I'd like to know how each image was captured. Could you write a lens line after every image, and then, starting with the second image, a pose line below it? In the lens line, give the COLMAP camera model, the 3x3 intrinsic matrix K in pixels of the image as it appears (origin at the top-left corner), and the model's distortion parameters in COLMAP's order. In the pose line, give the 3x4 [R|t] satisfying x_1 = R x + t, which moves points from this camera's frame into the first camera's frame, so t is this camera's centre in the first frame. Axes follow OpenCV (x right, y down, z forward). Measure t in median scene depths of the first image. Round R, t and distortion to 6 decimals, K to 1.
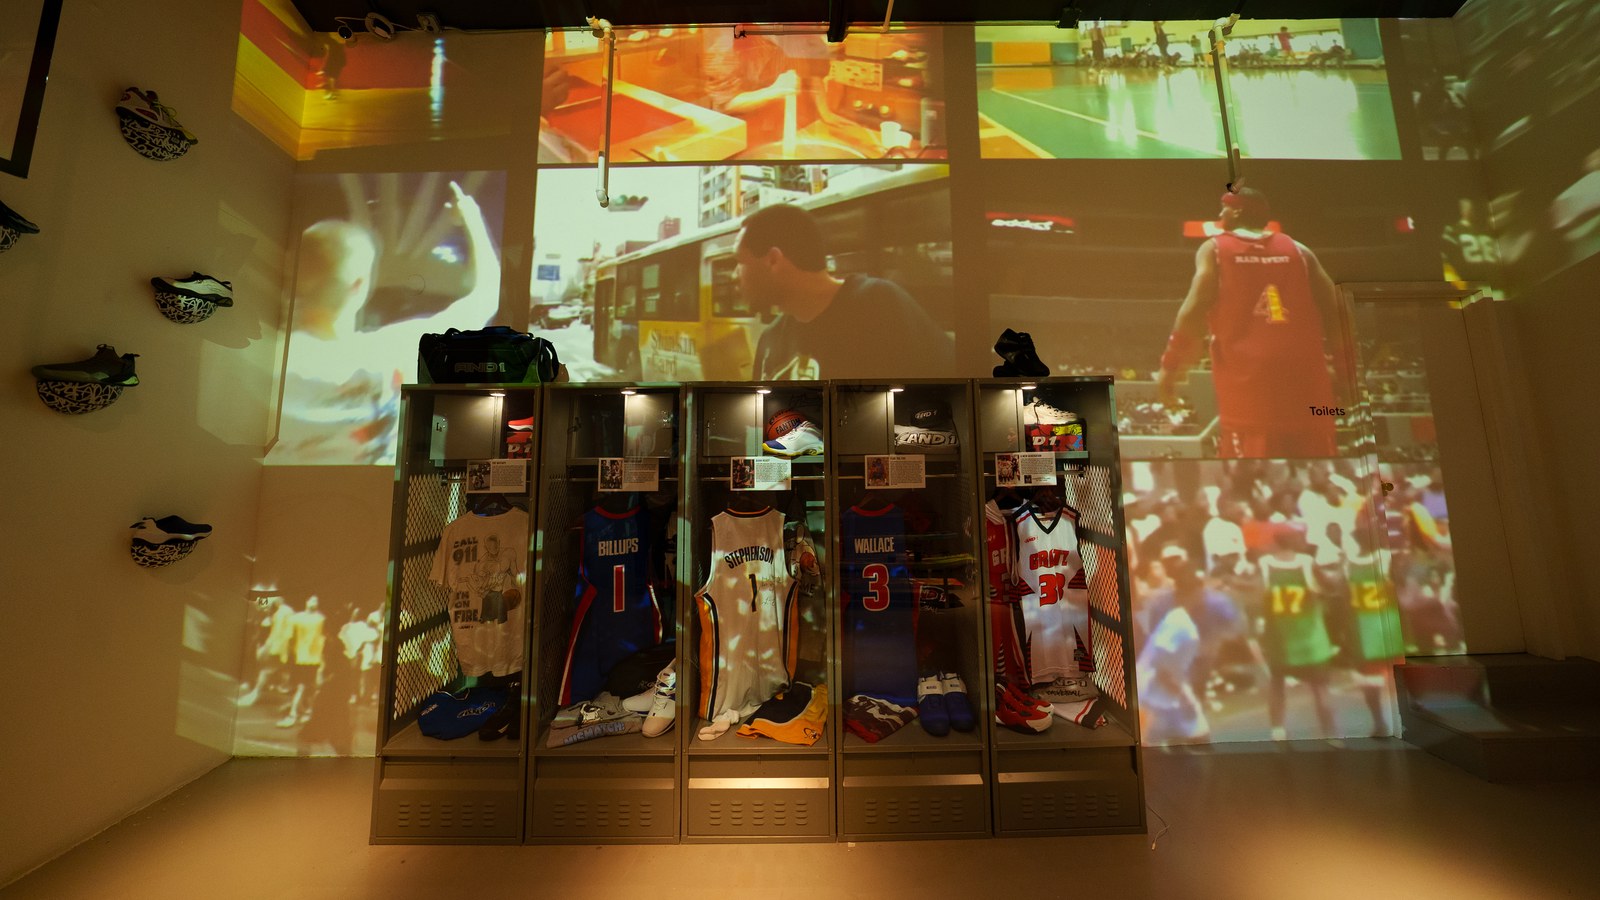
lens RADIAL K [[560.1, 0, 804.3], [0, 560.1, 370.7], [0, 0, 1]] dist [-0.028974, 0.006315]
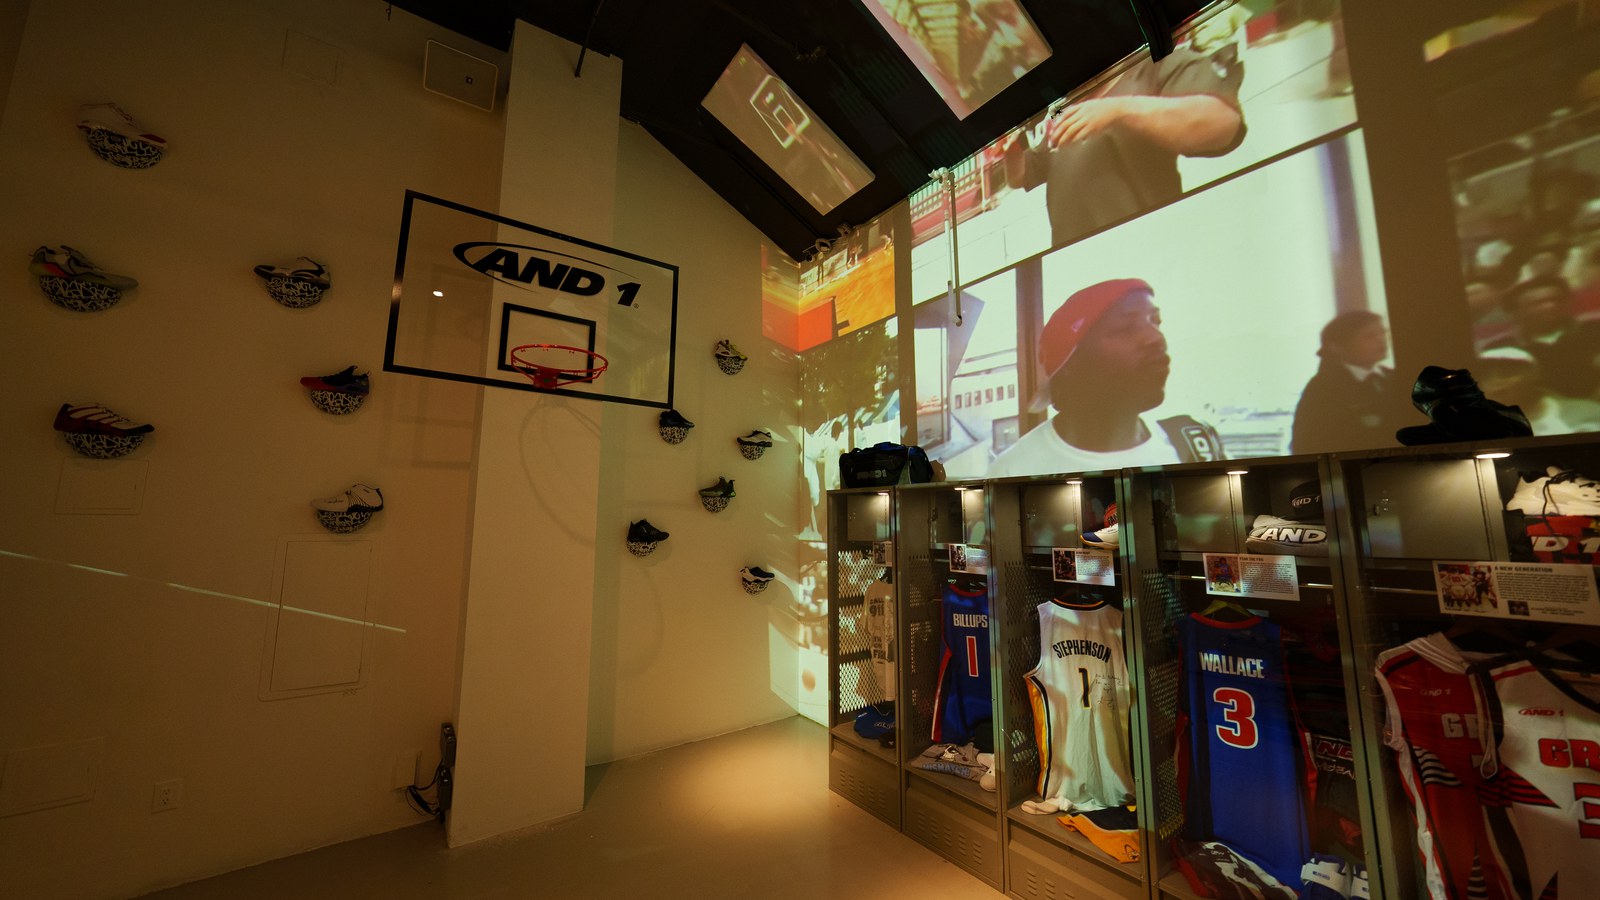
lens RADIAL K [[555.2, 0, 805.1], [0, 555.2, 443.7], [0, 0, 1]] dist [-0.029417, 0.006546]
pose [[0.587335, -0.101677, -0.802932, 0.439956], [0.101445, 0.993502, -0.051603, -0.028310], [0.802961, -0.051145, 0.593833, 0.053613]]
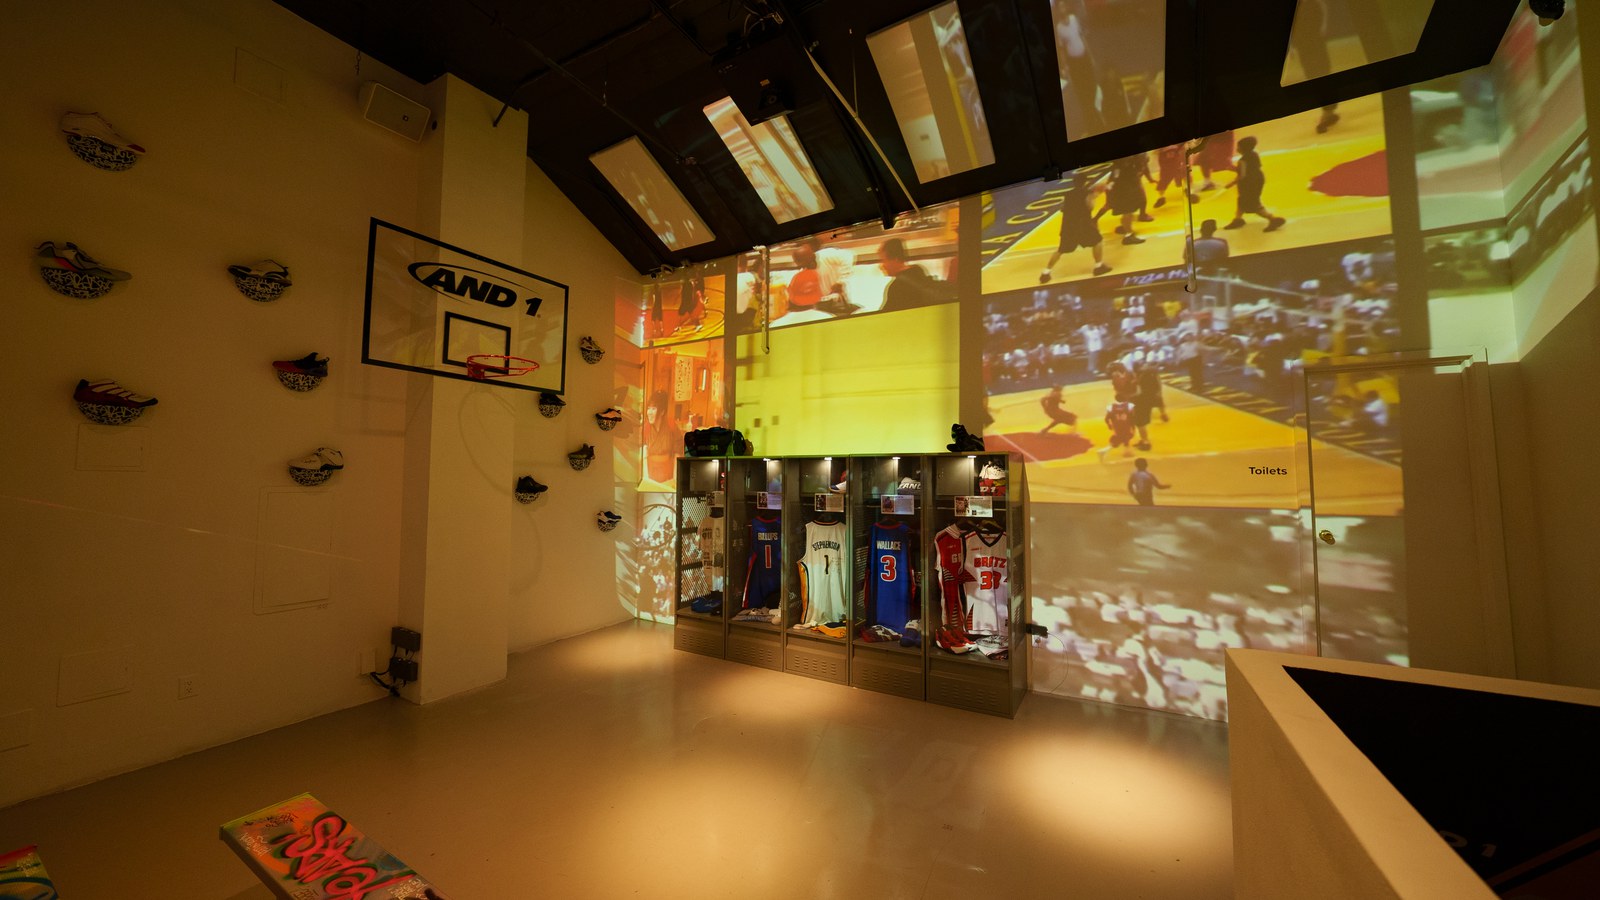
lens RADIAL K [[555.2, 0, 805.1], [0, 555.2, 443.7], [0, 0, 1]] dist [-0.029417, 0.006546]
pose [[0.863885, -0.014743, -0.503473, 0.804755], [0.051680, 0.996891, 0.059484, -0.129502], [0.501030, -0.077407, 0.861961, -0.635376]]
